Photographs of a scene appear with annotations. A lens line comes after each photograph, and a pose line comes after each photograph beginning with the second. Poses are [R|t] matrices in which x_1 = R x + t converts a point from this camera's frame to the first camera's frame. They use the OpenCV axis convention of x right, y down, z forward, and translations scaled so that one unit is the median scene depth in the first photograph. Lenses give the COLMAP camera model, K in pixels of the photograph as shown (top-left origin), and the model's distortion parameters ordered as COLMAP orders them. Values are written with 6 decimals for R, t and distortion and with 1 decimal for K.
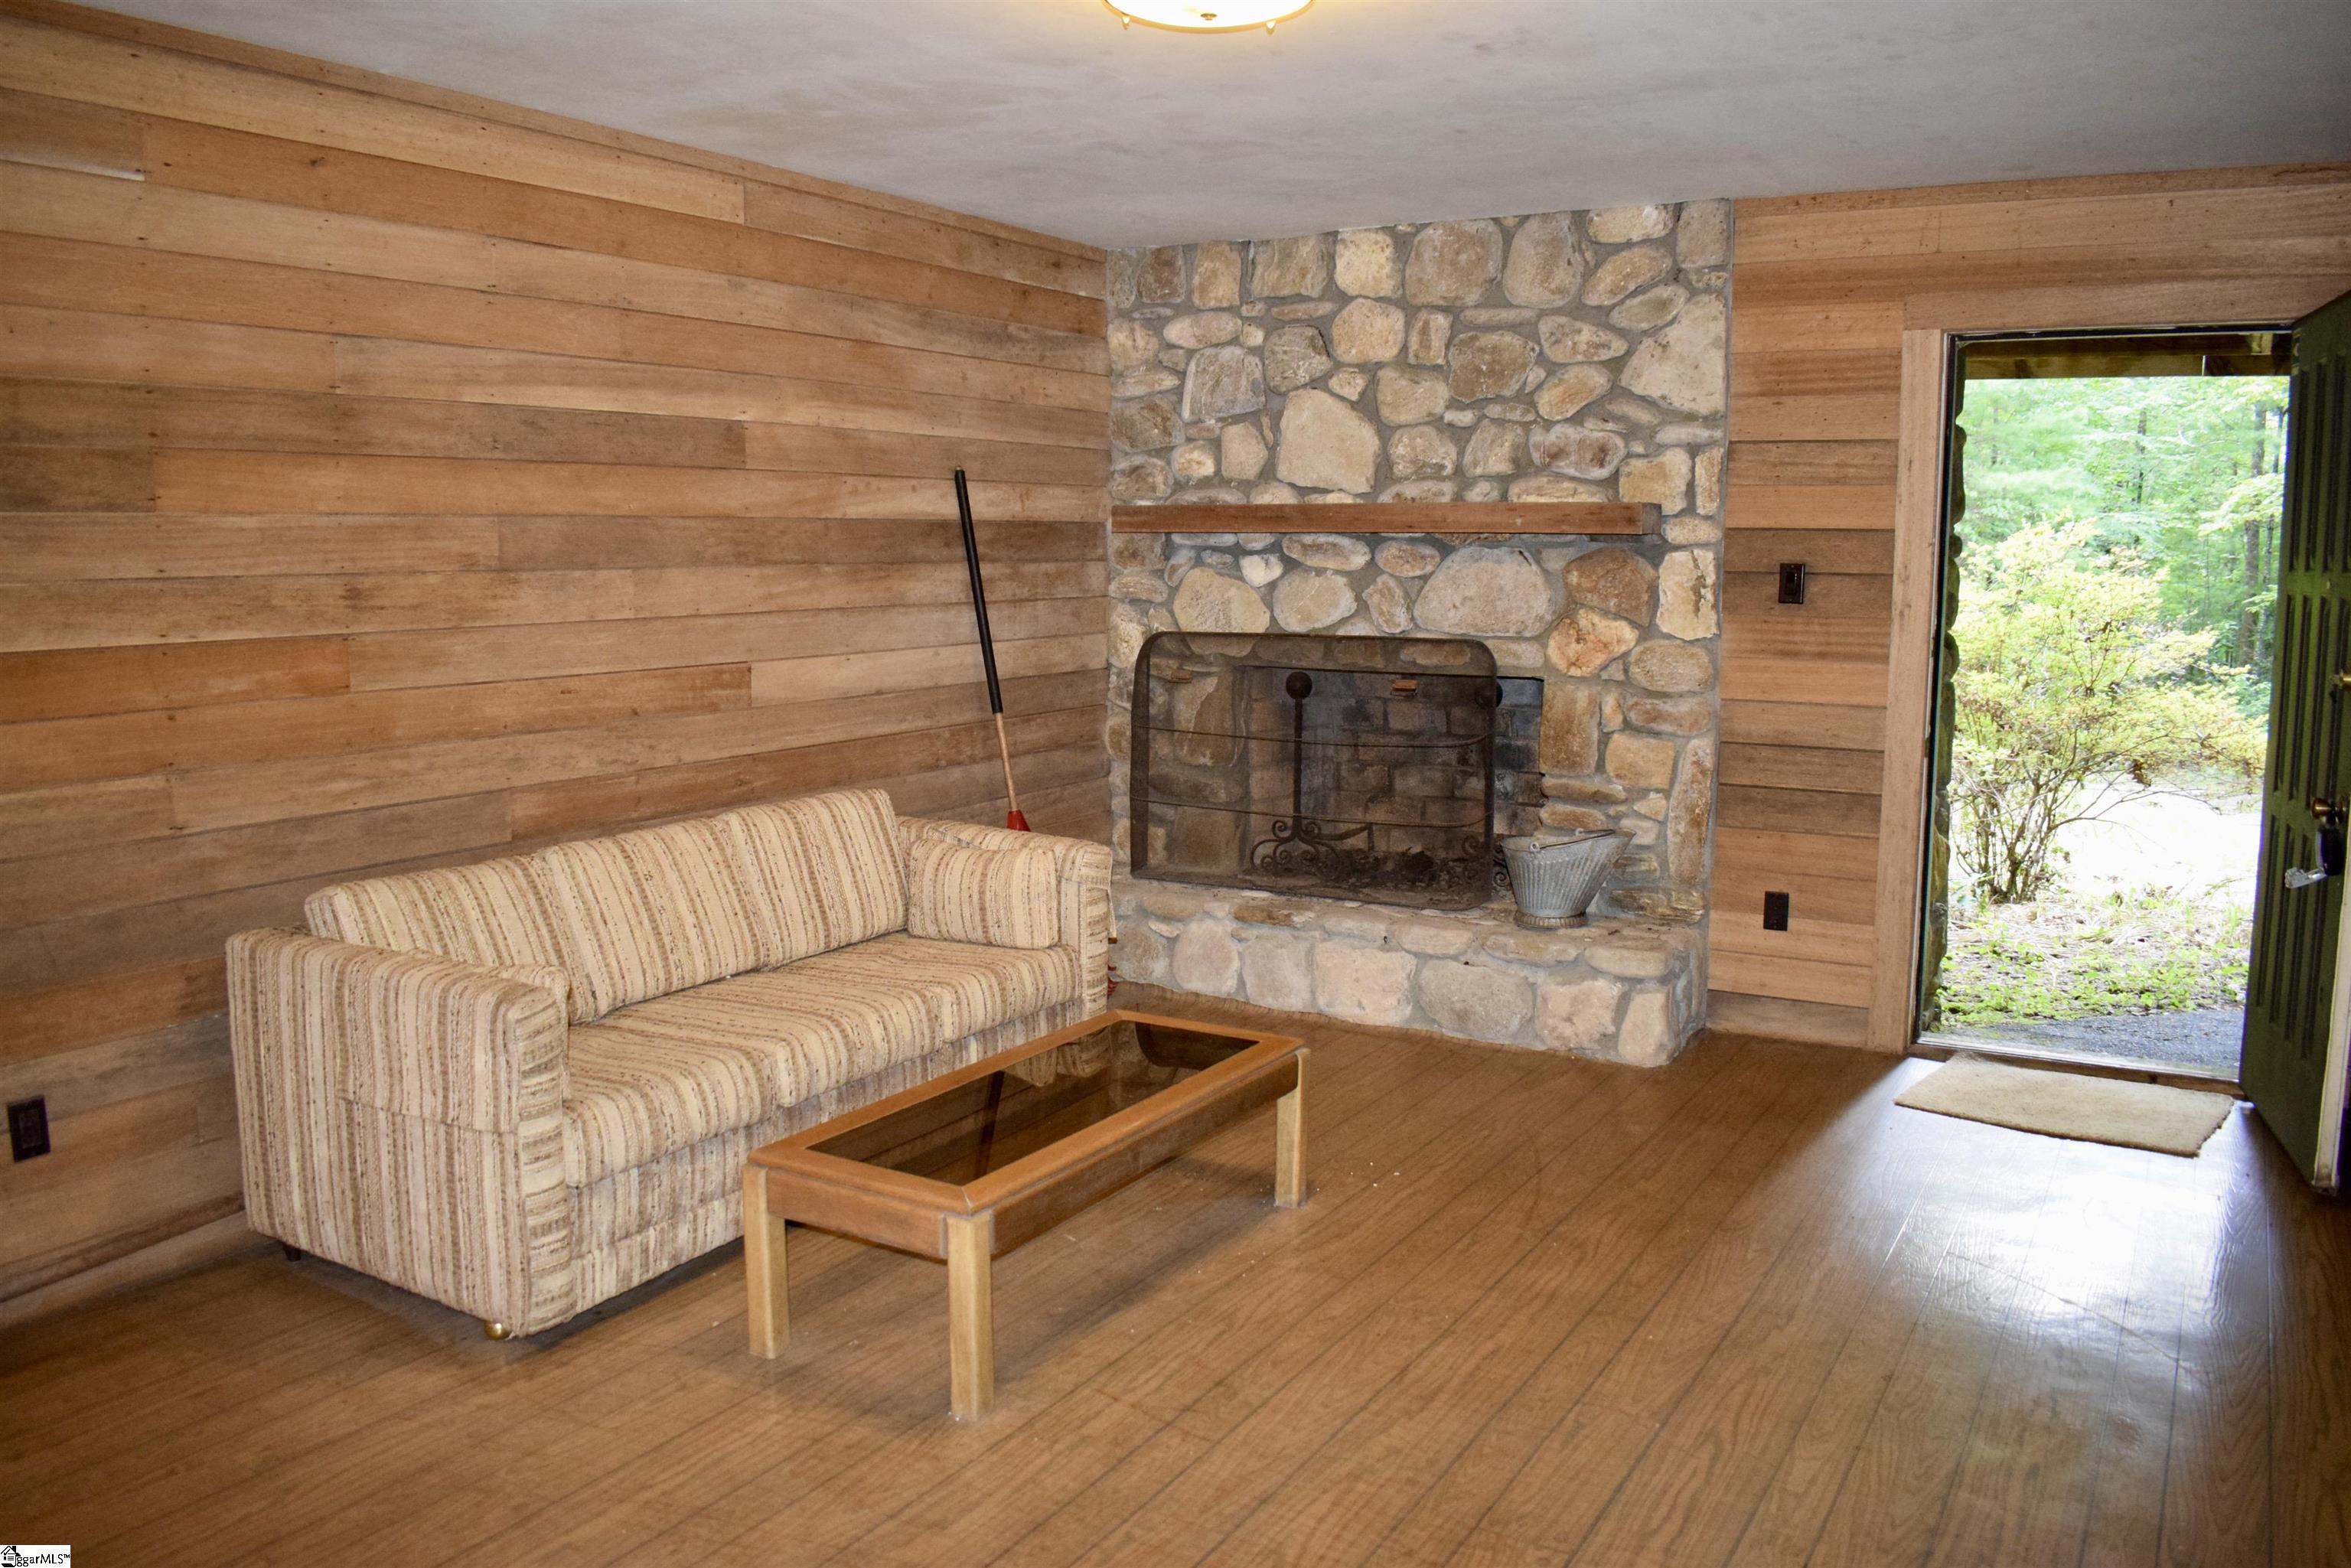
lens RADIAL K [[1825.9, 0, 1163.9], [0, 1825.9, 763.9], [0, 0, 1]] dist [-0.094125, 0.011514]
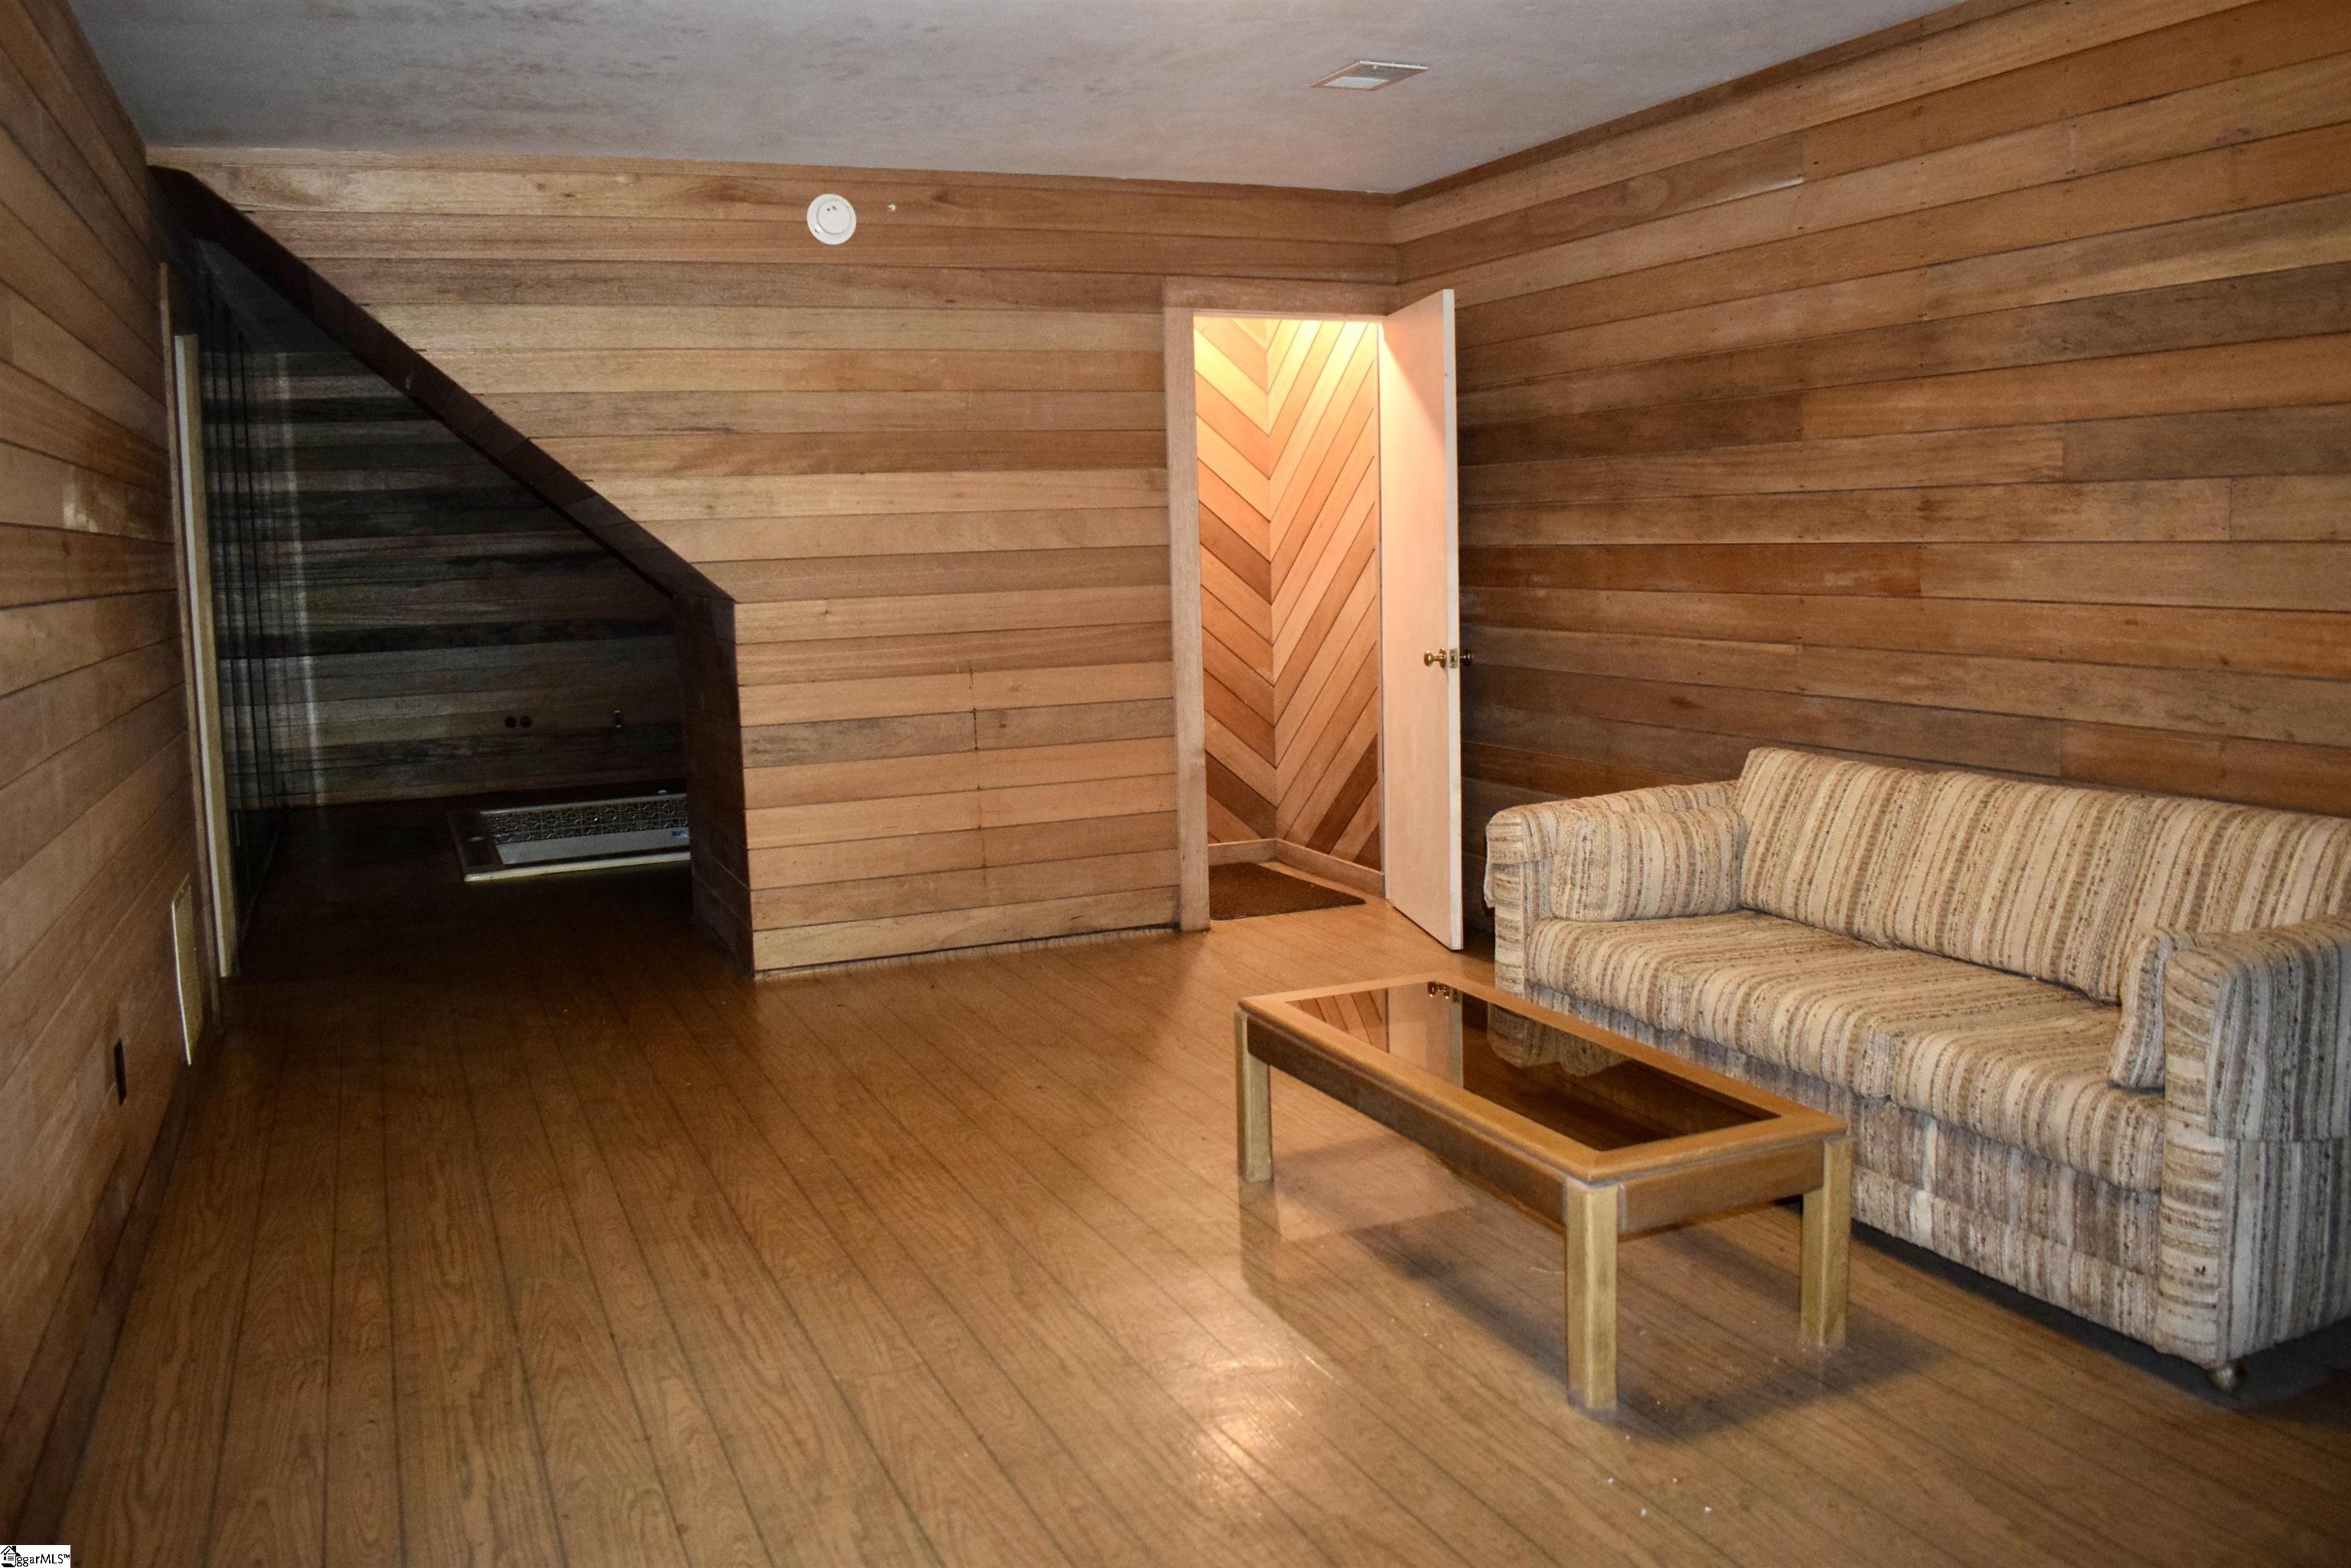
lens RADIAL K [[1825.9, 0, 1165.3], [0, 1825.9, 798.3], [0, 0, 1]] dist [-0.094125, 0.011514]
pose [[-0.574450, 0.130560, -0.808060, 0.692367], [-0.071310, 0.975462, 0.208302, -0.112677], [0.815427, 0.177282, -0.551044, 1.225513]]
